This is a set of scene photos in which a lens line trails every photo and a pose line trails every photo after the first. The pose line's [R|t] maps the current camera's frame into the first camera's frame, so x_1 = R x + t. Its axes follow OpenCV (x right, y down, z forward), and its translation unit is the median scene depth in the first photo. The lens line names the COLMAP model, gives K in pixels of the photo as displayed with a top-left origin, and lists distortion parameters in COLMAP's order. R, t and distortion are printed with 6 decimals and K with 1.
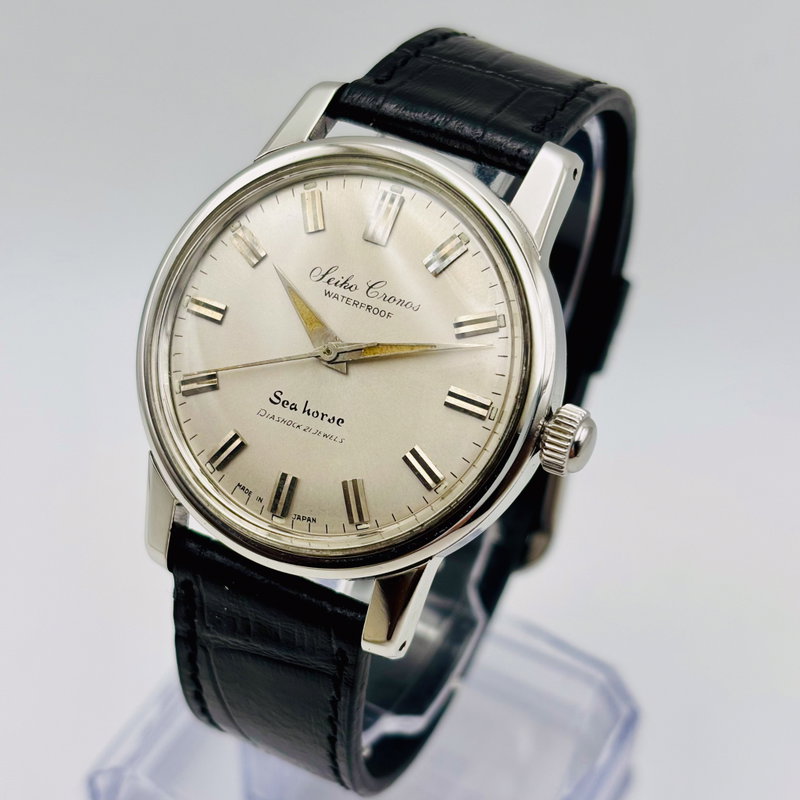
lens RADIAL K [[1702.5, 0, 389.1], [0, 1702.5, 400.6], [0, 0, 1]] dist [0.333151, -0.248824]
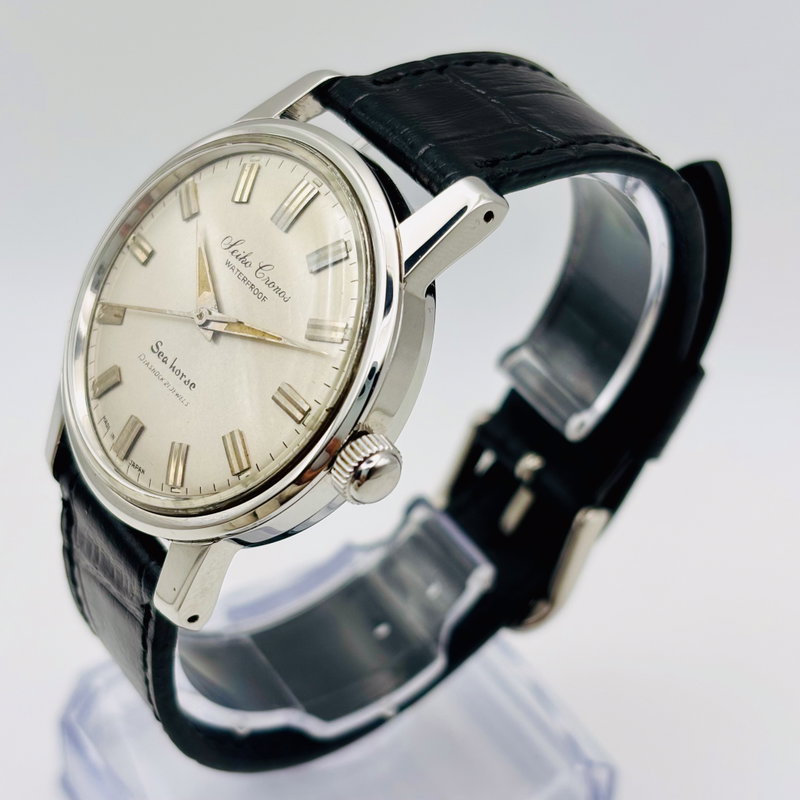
lens RADIAL K [[1702.5, 0, 389.1], [0, 1702.5, 400.6], [0, 0, 1]] dist [0.333151, -0.248824]
pose [[0.884547, 0.301050, -0.356294, 0.433958], [-0.306789, 0.950860, 0.041783, -0.056916], [0.351364, 0.072348, 0.933439, 0.091338]]
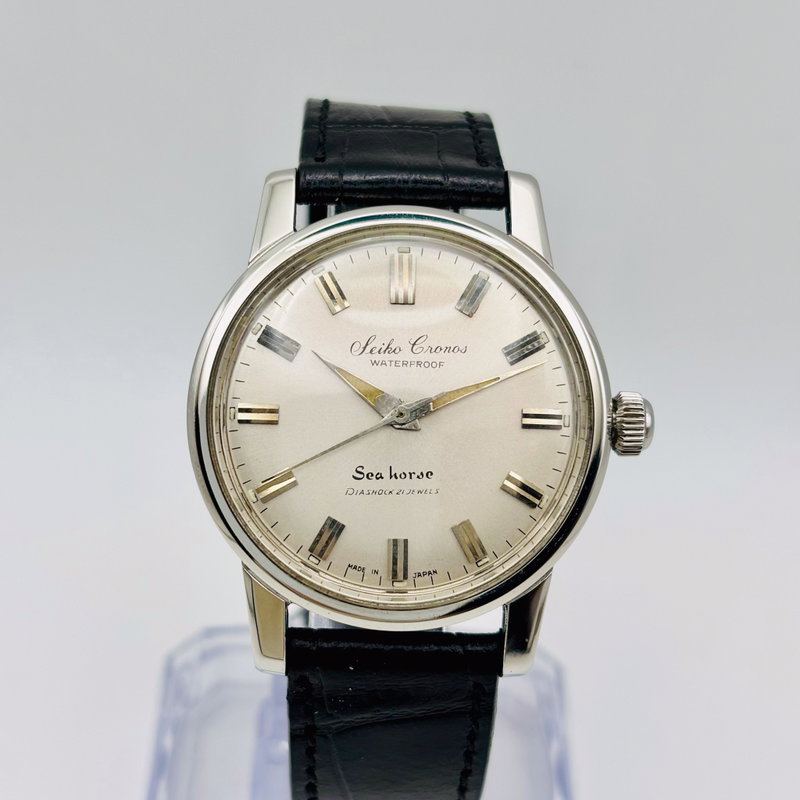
lens RADIAL K [[1702.5, 0, 389.1], [0, 1702.5, 400.6], [0, 0, 1]] dist [0.333151, -0.248824]
pose [[0.884792, -0.301283, 0.355488, -0.404898], [0.306459, 0.950905, 0.043150, -0.082835], [-0.351036, 0.070764, 0.933684, 0.024458]]
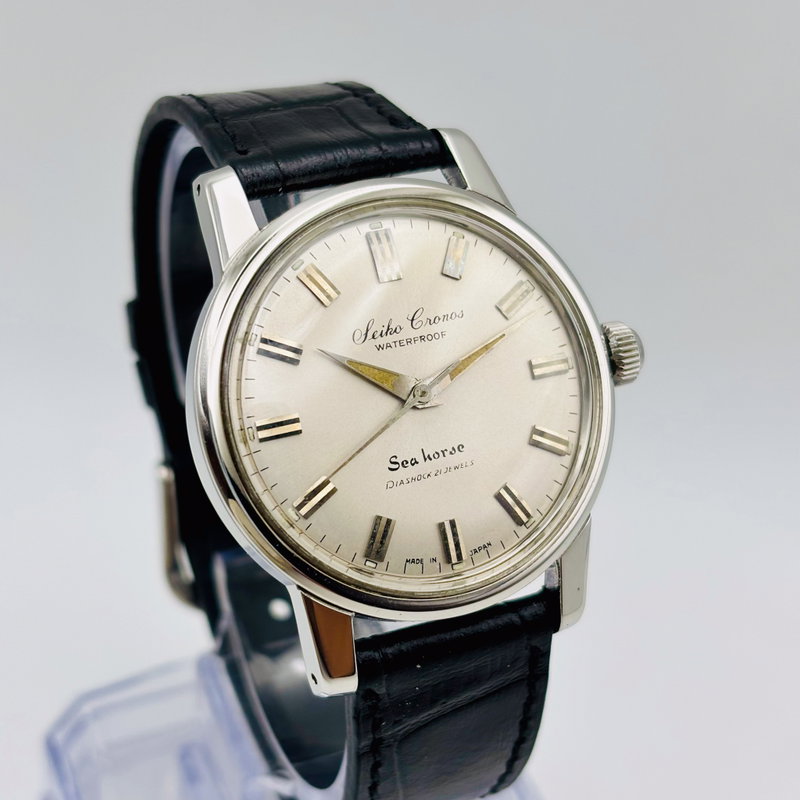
lens RADIAL K [[1702.5, 0, 389.1], [0, 1702.5, 400.6], [0, 0, 1]] dist [0.333151, -0.248824]
pose [[0.633769, -0.480790, 0.605952, -0.647023], [0.483064, 0.857836, 0.175405, -0.207107], [-0.604140, 0.181547, 0.775922, 0.231975]]
